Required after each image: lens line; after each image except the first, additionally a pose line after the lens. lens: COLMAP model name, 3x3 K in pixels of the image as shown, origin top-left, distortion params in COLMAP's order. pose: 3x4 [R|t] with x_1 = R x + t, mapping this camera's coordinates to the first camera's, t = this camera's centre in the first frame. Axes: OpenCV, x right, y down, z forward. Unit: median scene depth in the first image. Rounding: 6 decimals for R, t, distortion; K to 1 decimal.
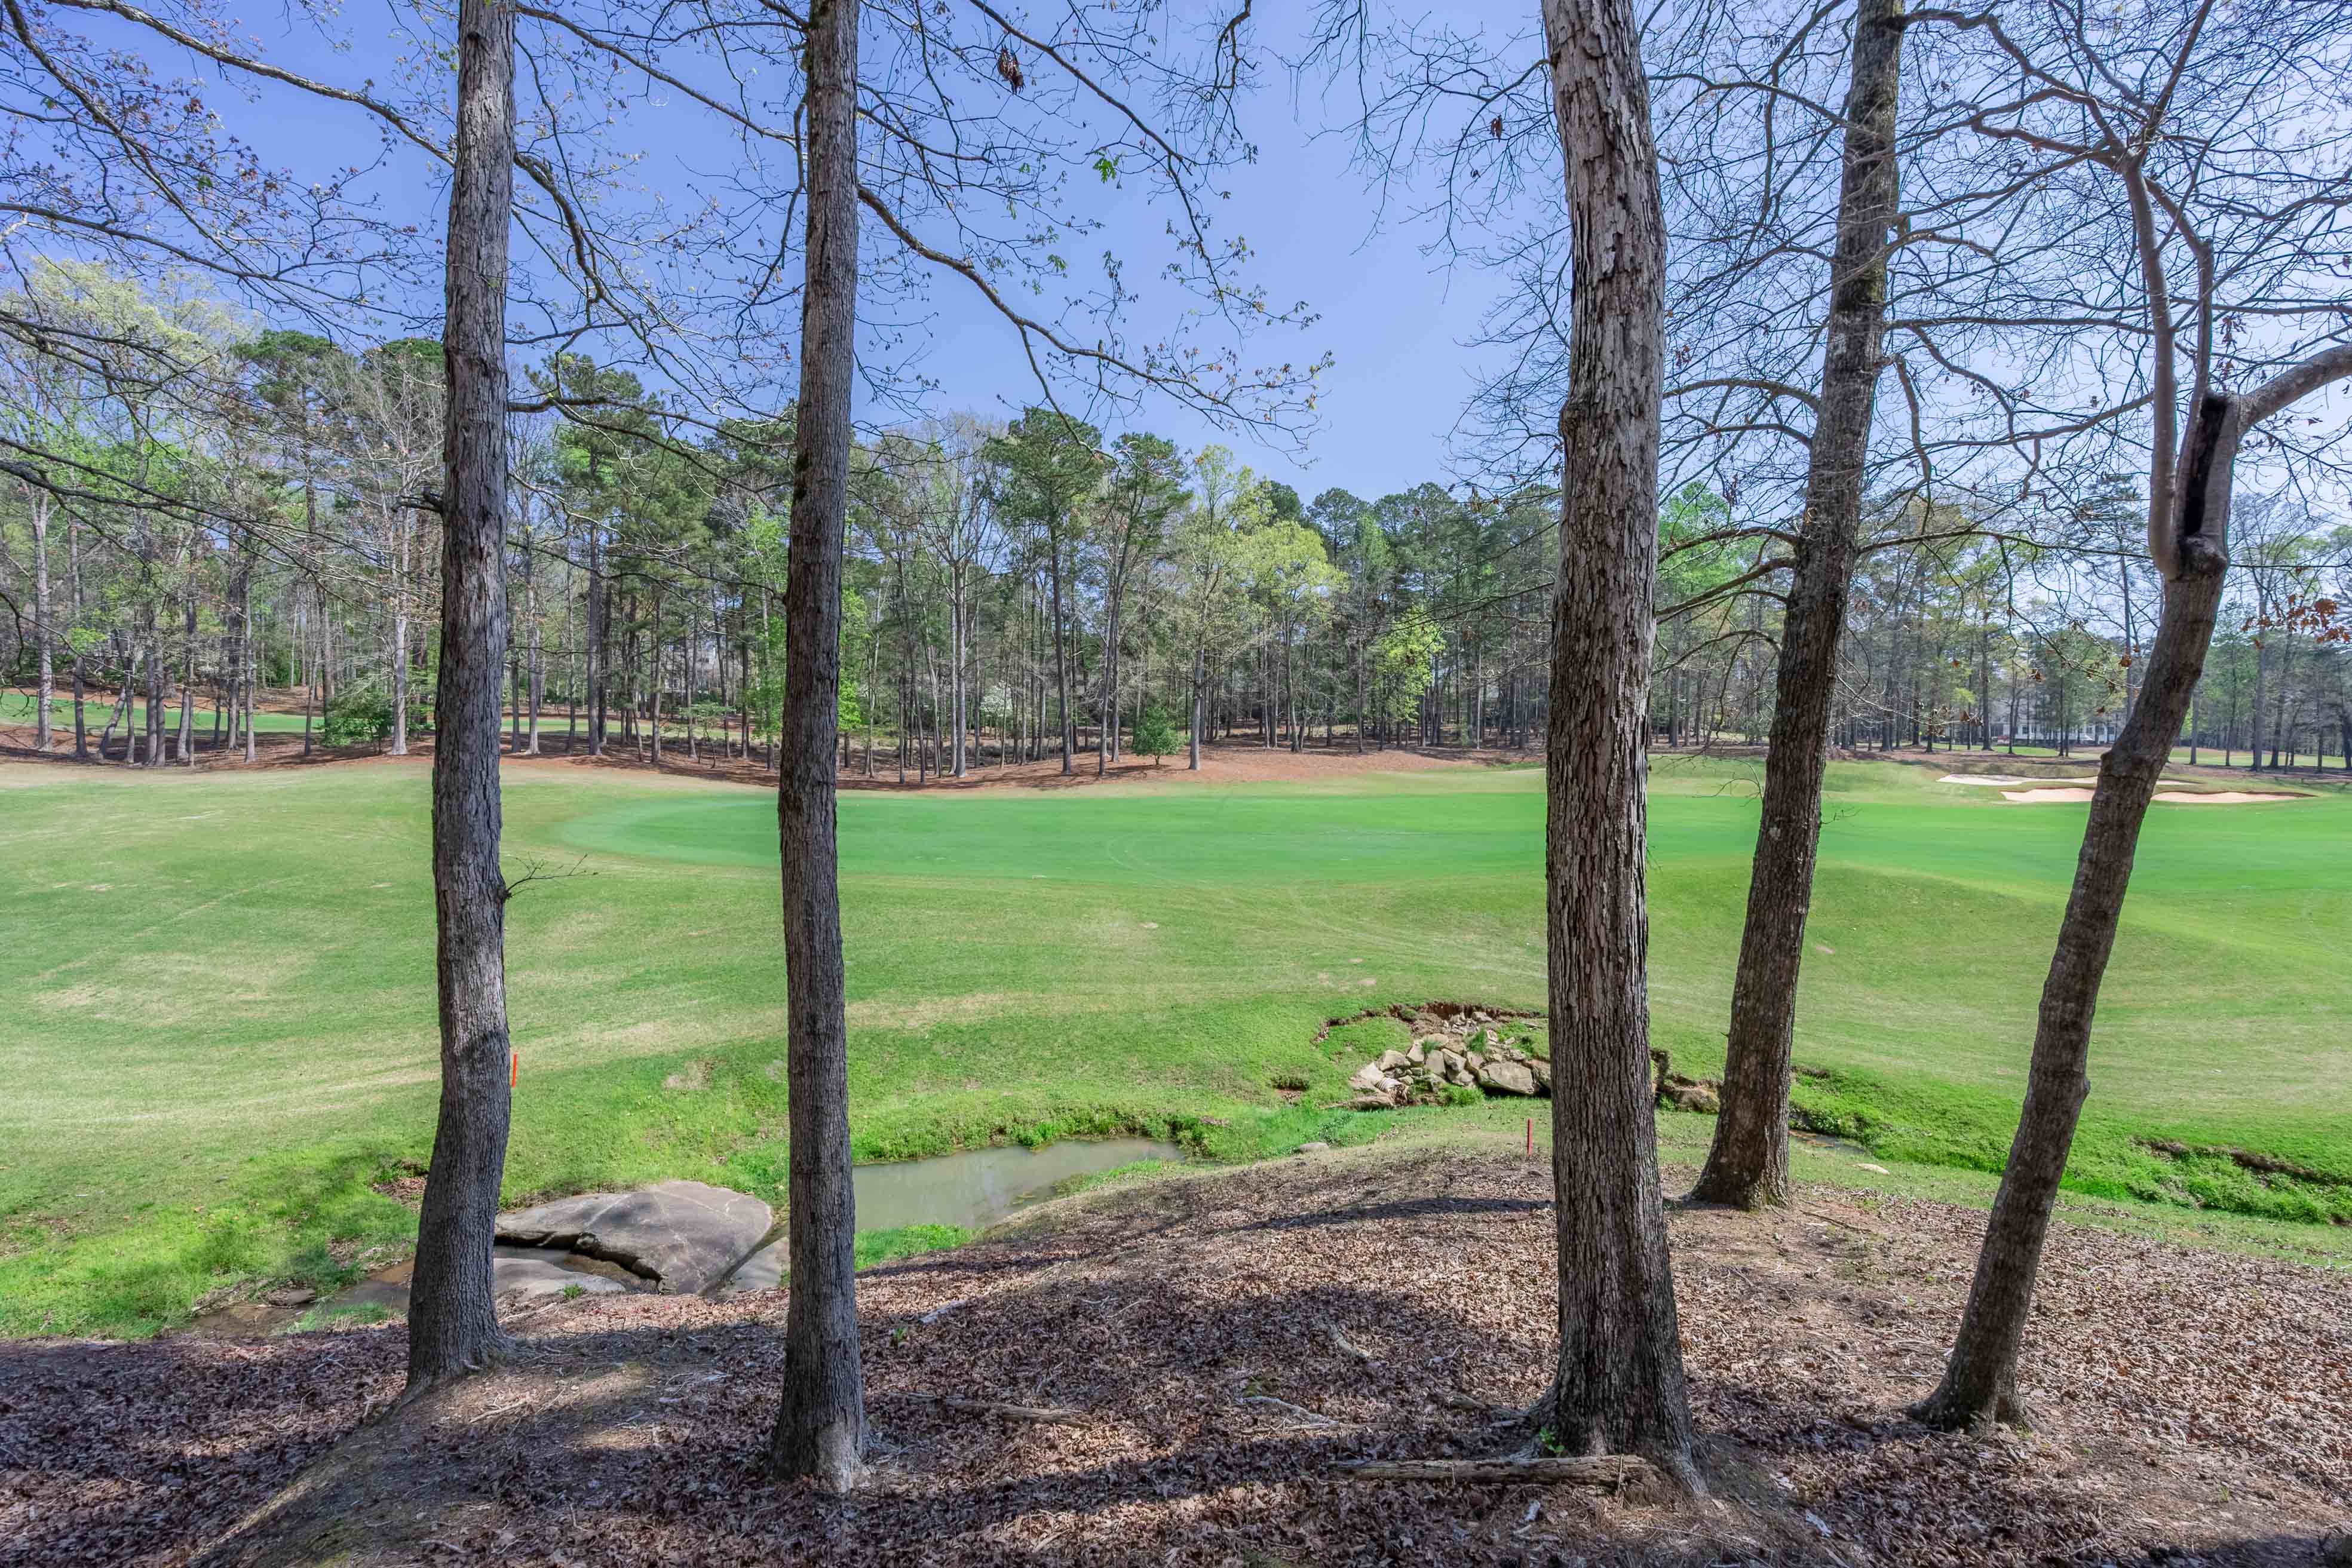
lens RADIAL K [[986.8, 0, 1176.0], [0, 986.8, 784.0], [0, 0, 1]] dist [-0.001896, -0.000033]
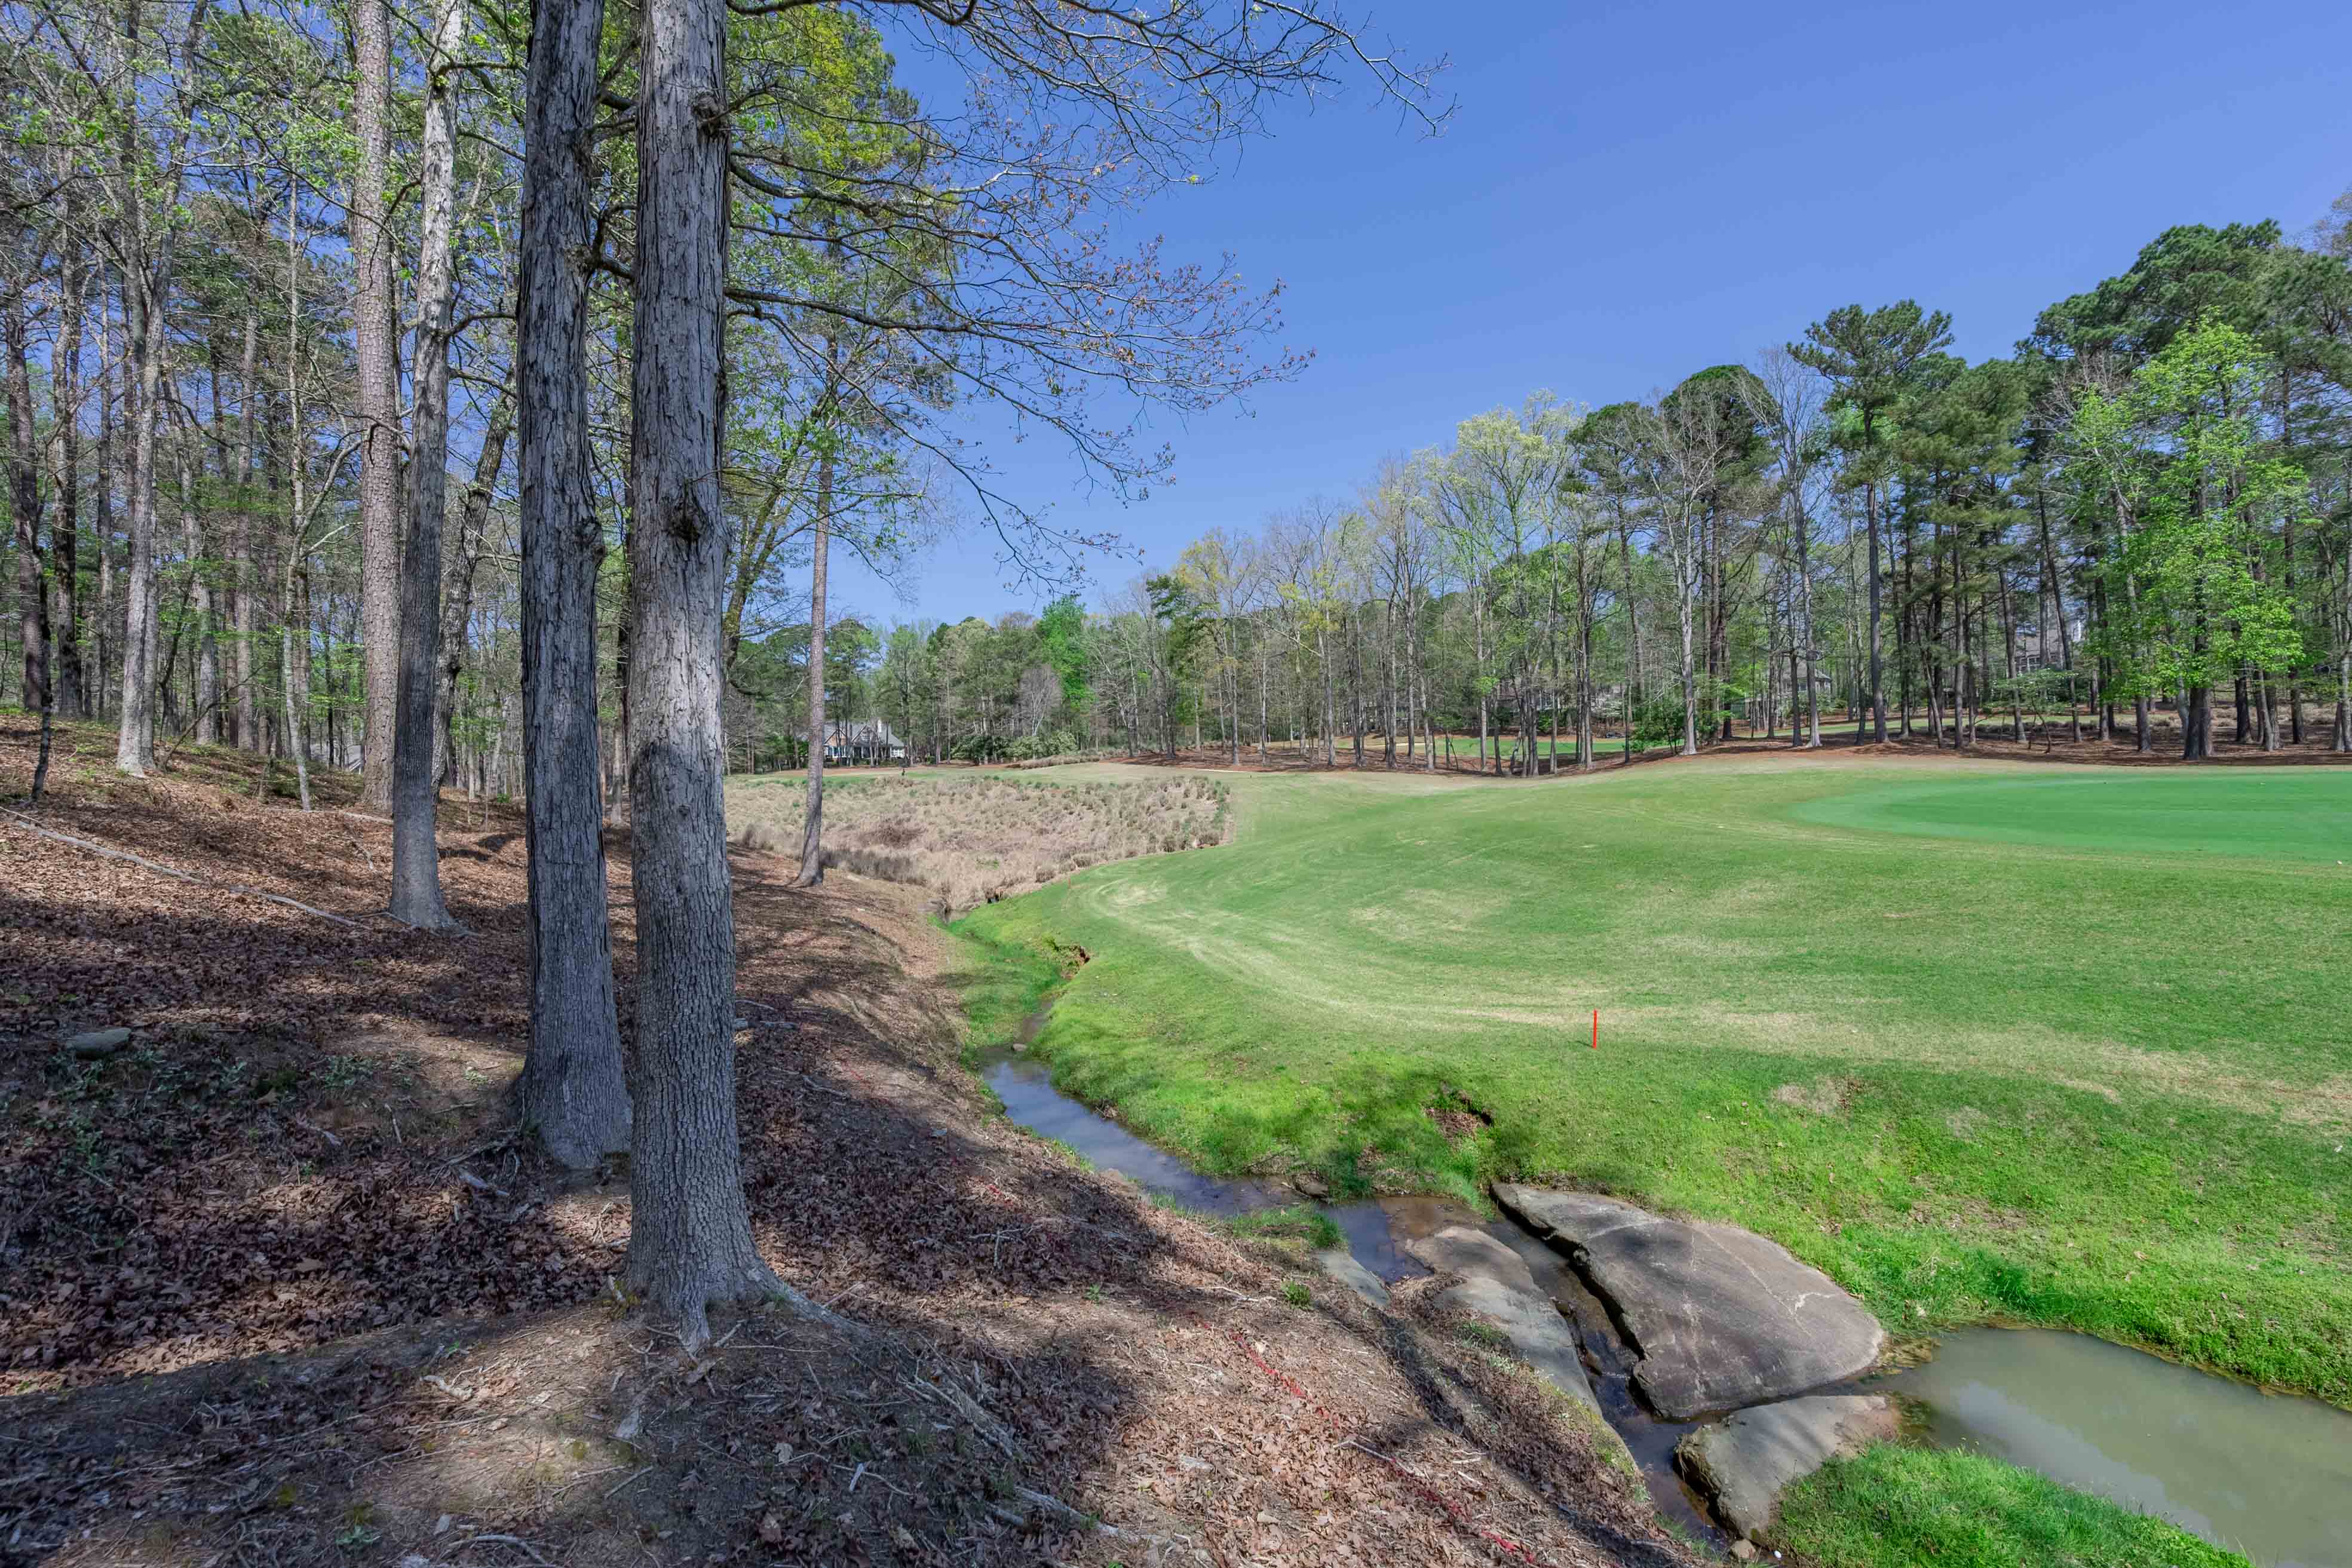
lens RADIAL K [[986.8, 0, 1176.0], [0, 986.8, 784.0], [0, 0, 1]] dist [-0.001896, -0.000033]
pose [[0.369417, -0.034792, -0.928612, -0.004839], [0.018281, 0.999378, -0.030171, 0.083781], [0.929084, -0.005831, 0.369823, 0.299509]]
